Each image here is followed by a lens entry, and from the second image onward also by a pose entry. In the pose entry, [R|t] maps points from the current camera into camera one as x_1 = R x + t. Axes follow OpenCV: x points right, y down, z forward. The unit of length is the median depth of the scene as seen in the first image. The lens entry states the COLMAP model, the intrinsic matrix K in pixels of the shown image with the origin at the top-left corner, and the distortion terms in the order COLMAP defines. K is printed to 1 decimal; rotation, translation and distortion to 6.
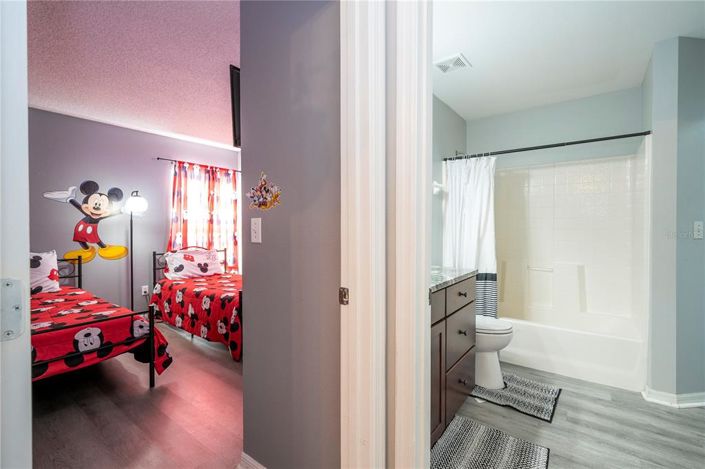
lens RADIAL K [[321.1, 0, 354.8], [0, 321.1, 231.6], [0, 0, 1]] dist [0.003562, 0.002361]
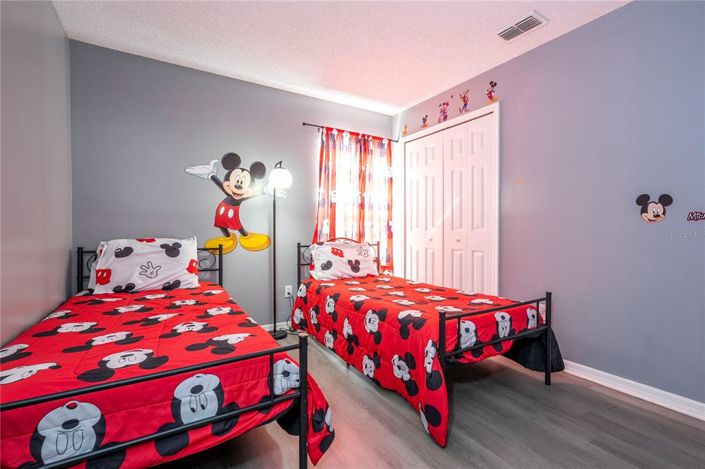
lens RADIAL K [[321.1, 0, 354.0], [0, 321.1, 233.5], [0, 0, 1]] dist [0.003562, 0.002361]
pose [[0.932484, 0.005938, -0.361163, -0.241957], [-0.006104, 0.999981, 0.000682, 0.043053], [0.361160, 0.001568, 0.932502, 0.357653]]
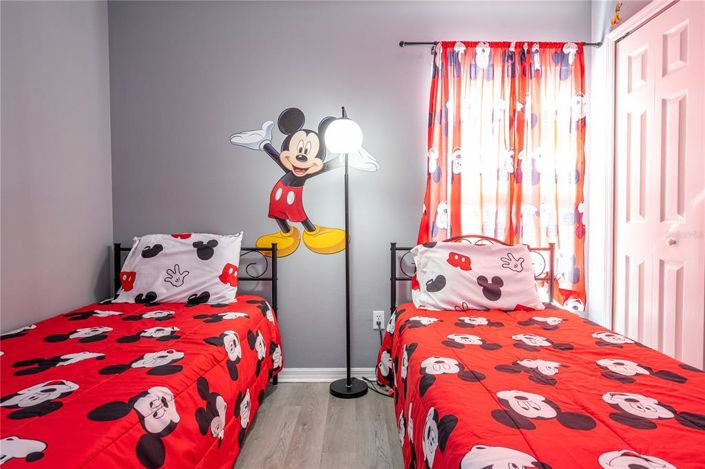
lens RADIAL K [[390.2, 0, 357.8], [0, 390.2, 232.7], [0, 0, 1]] dist [0.005313, 0.000572]
pose [[0.616098, 0.018774, -0.787446, -0.224237], [-0.006857, 0.999806, 0.018471, 0.041738], [0.787640, -0.005980, 0.616107, 0.678114]]
